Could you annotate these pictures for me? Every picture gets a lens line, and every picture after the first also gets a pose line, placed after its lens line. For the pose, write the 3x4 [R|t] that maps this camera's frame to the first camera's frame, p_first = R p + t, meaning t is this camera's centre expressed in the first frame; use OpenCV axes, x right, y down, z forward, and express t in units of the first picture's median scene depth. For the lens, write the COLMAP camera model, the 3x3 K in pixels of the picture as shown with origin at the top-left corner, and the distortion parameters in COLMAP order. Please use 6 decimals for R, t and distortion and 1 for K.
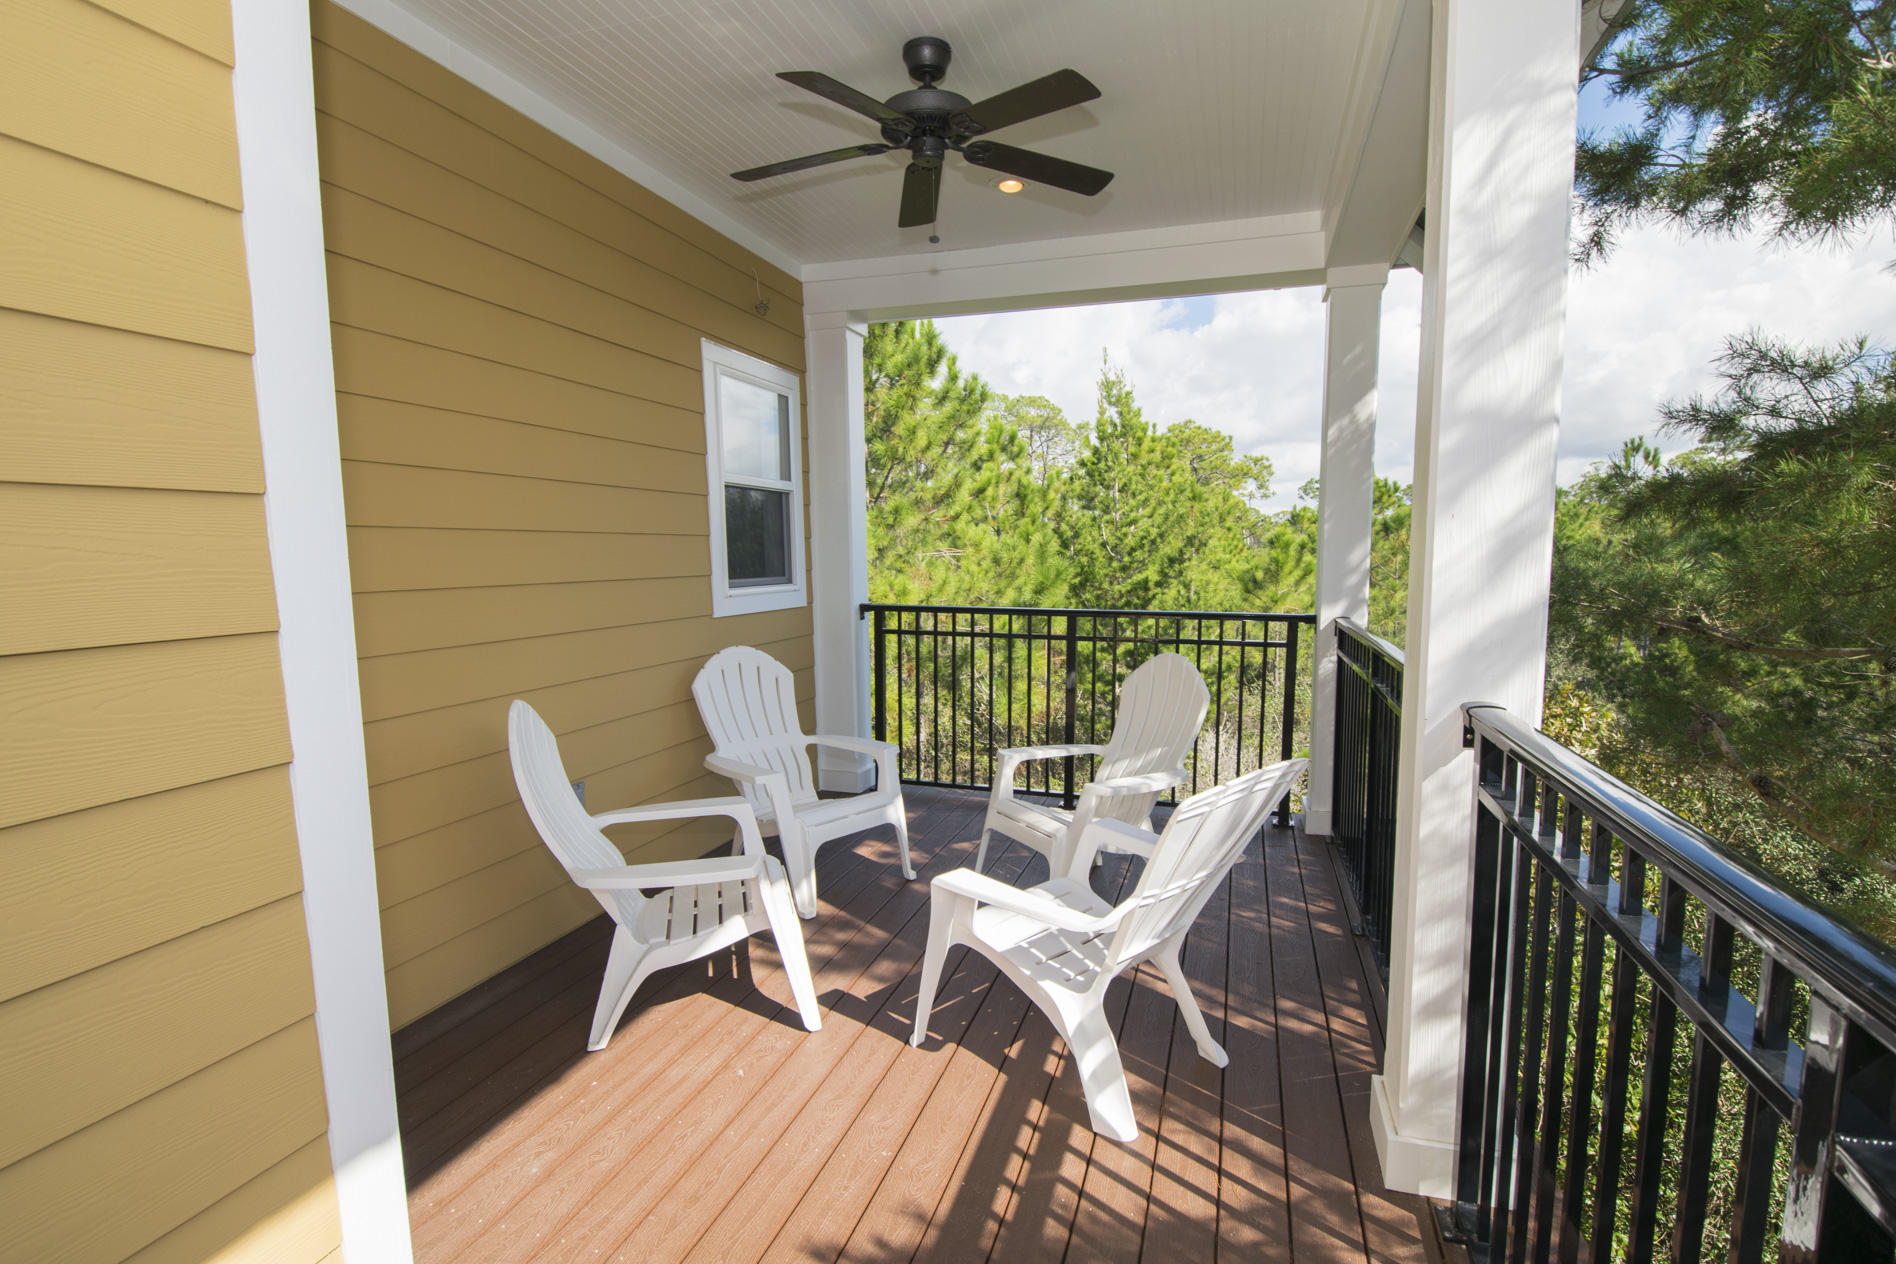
lens RADIAL K [[912.9, 0, 953.6], [0, 912.9, 637.5], [0, 0, 1]] dist [0.001367, 0.000273]
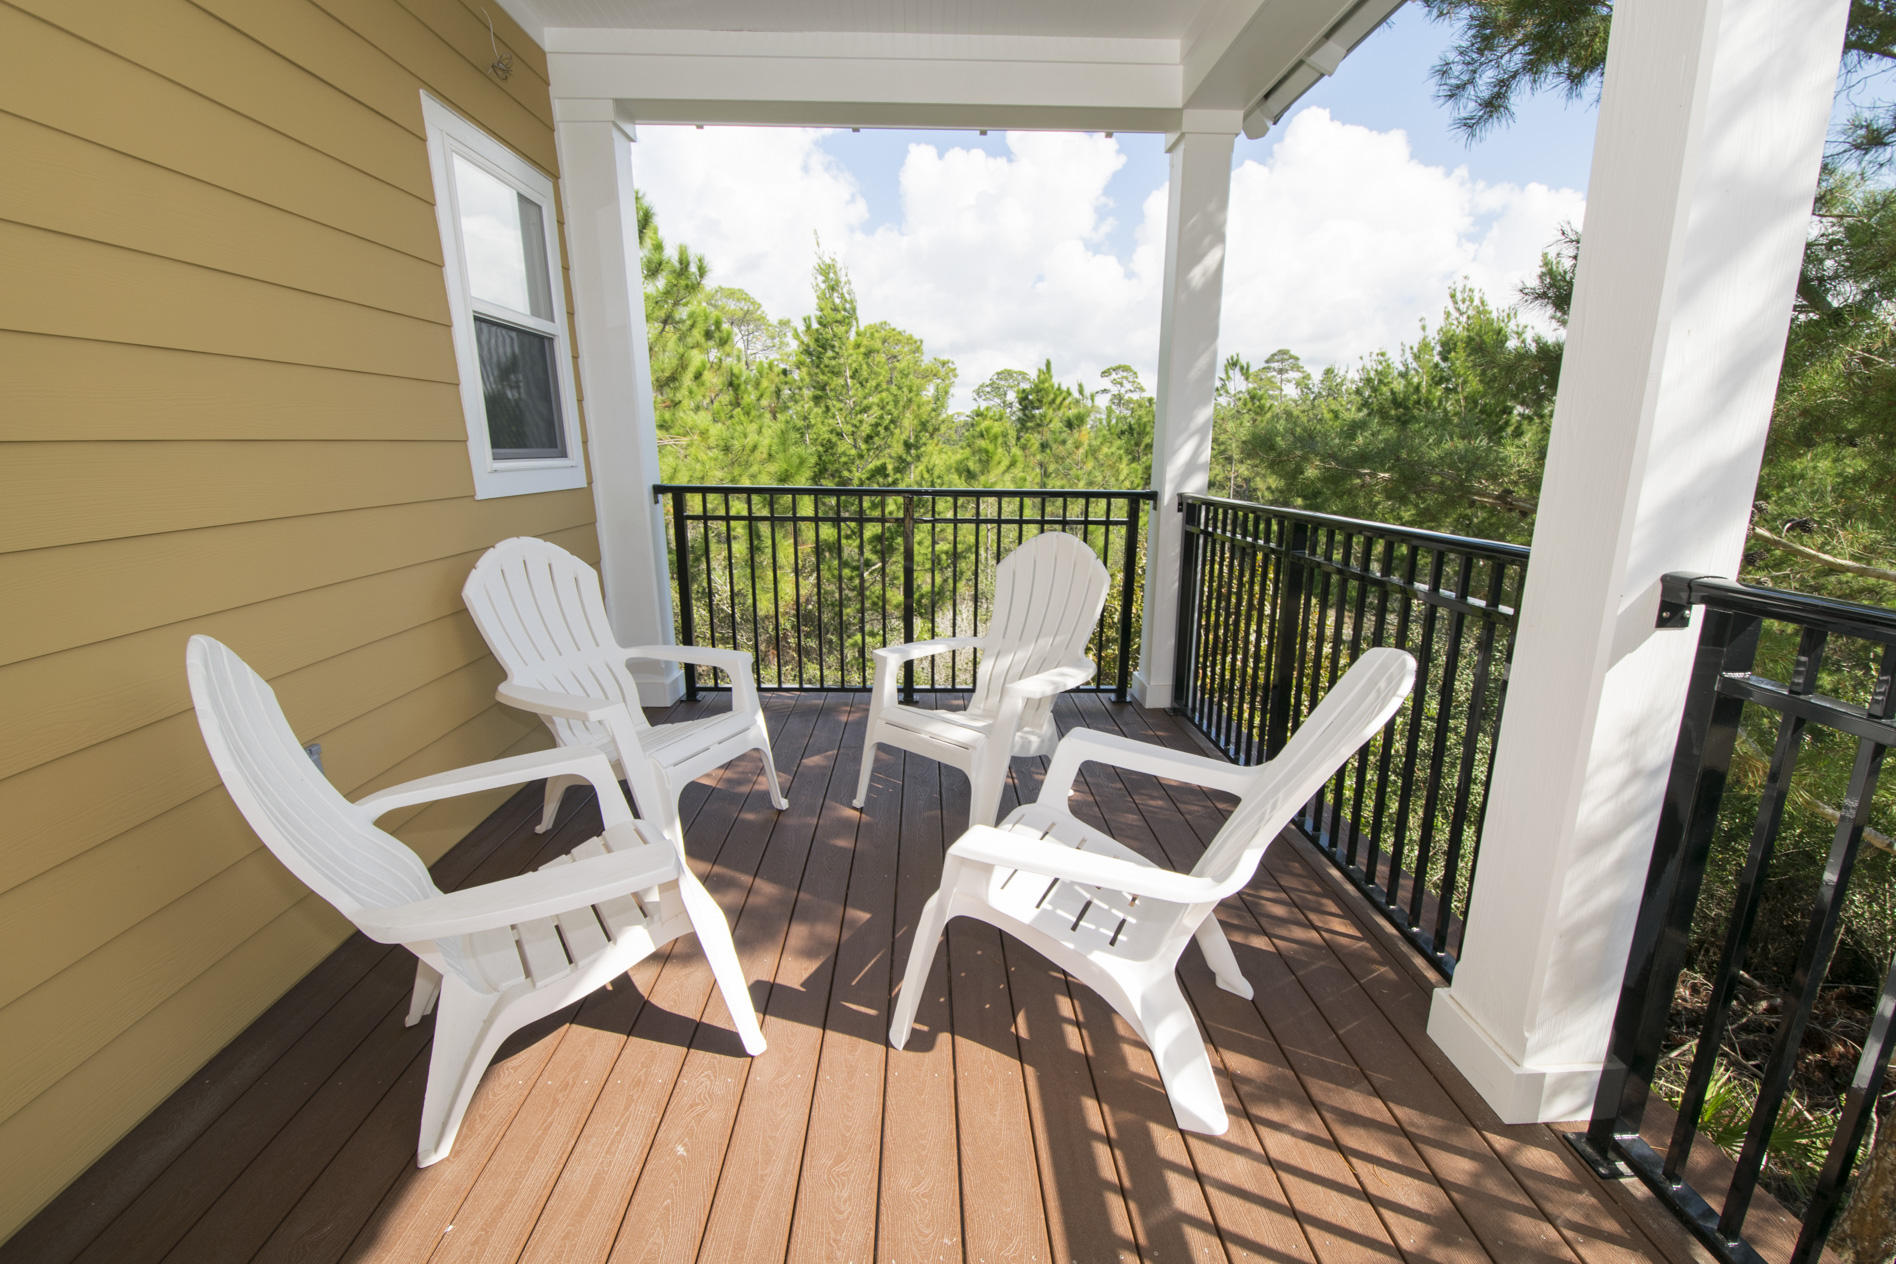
lens RADIAL K [[830.4, 0, 949.7], [0, 830.4, 646.4], [0, 0, 1]] dist [0.003773, -0.014475]
pose [[0.944717, -0.067369, 0.320892, -0.123184], [0.020805, 0.989009, 0.146387, 0.005521], [-0.327227, -0.131618, 0.935735, 0.224160]]
